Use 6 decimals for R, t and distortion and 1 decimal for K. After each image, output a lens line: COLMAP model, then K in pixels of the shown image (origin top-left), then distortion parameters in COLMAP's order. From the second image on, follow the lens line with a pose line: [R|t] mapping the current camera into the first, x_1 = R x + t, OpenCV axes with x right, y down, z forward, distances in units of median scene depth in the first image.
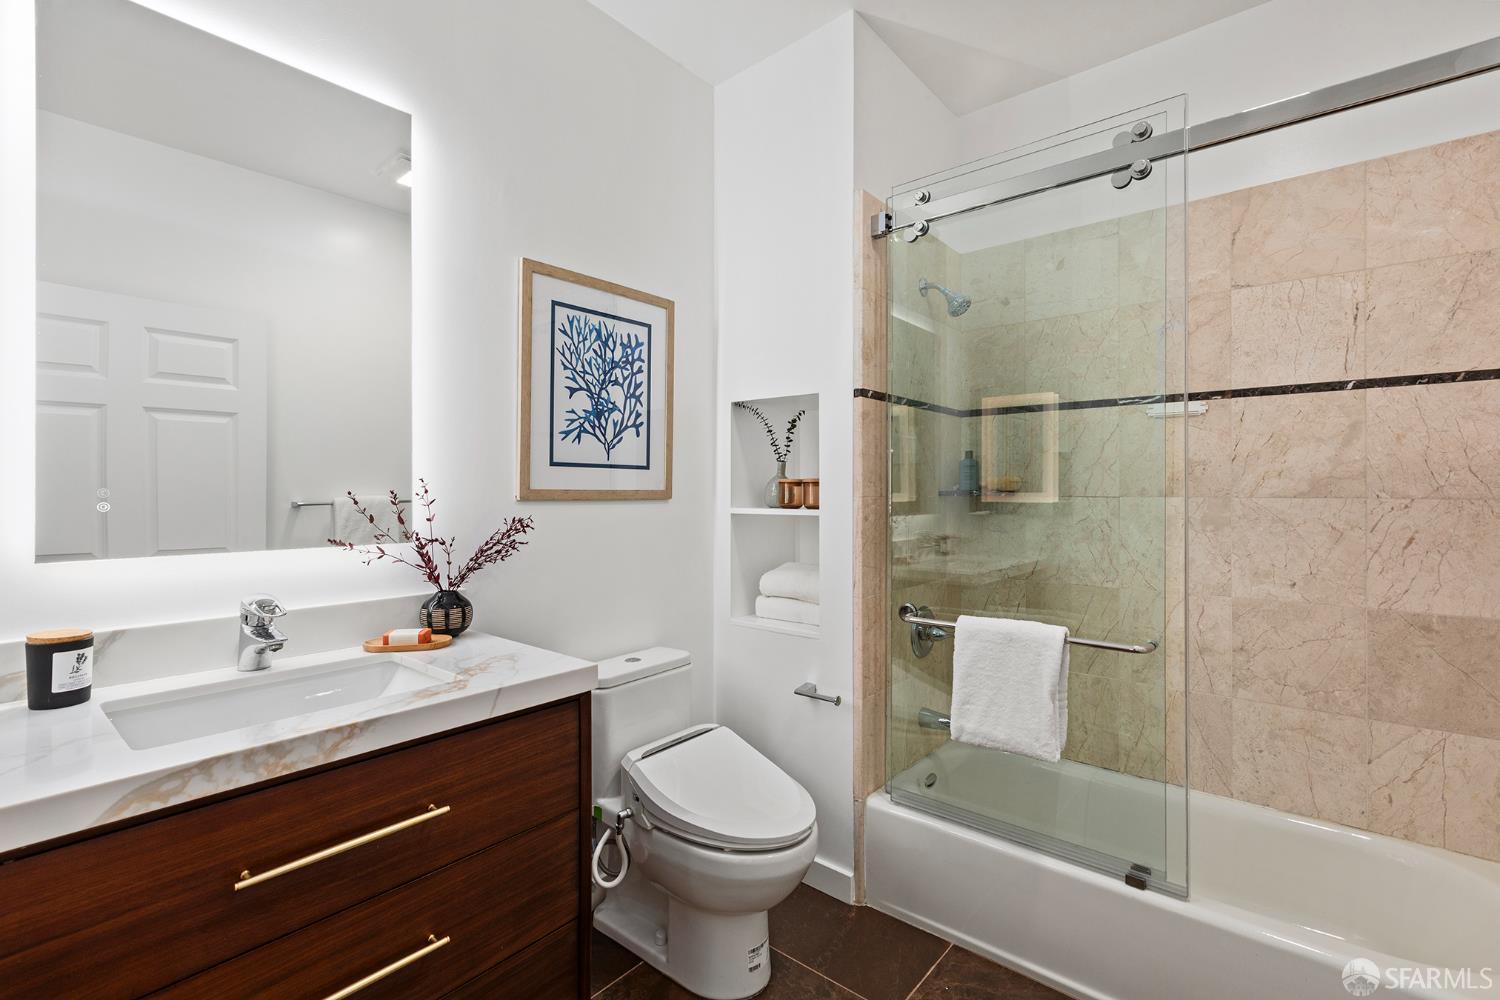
lens RADIAL K [[680.3, 0, 748.2], [0, 680.3, 493.9], [0, 0, 1]] dist [0.000377, -0.000105]
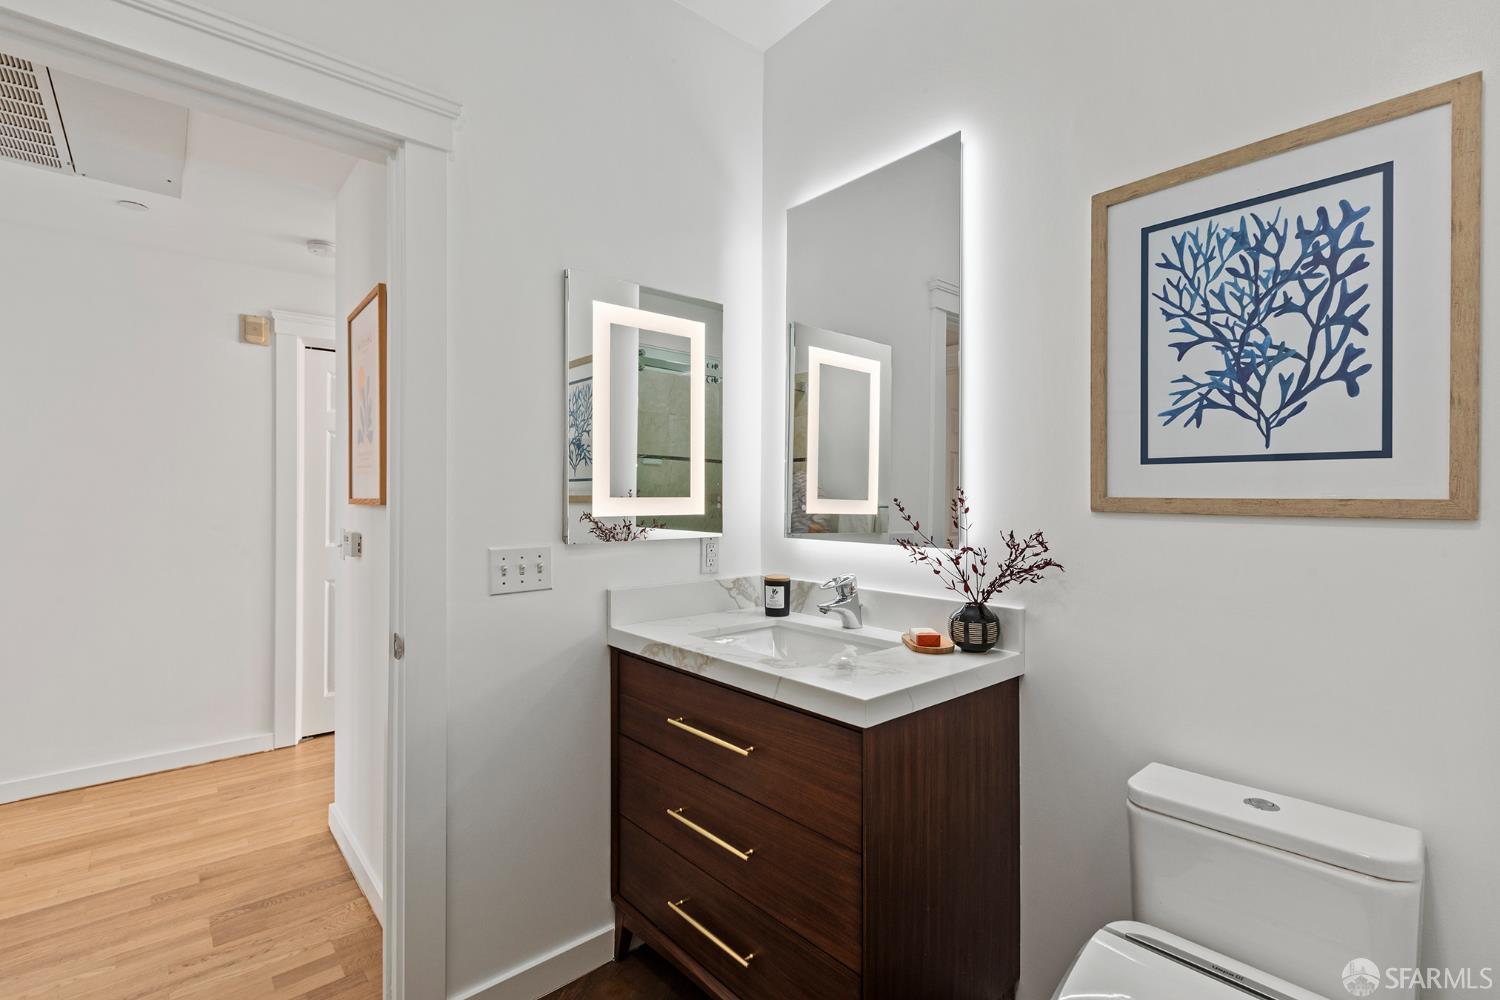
lens RADIAL K [[680.3, 0, 748.2], [0, 680.3, 493.9], [0, 0, 1]] dist [0.000377, -0.000105]
pose [[-0.153826, -0.001253, -0.988097, 0.441849], [-0.004181, 0.999991, -0.000617, -0.007815], [0.988089, 0.004036, -0.153830, 0.663970]]
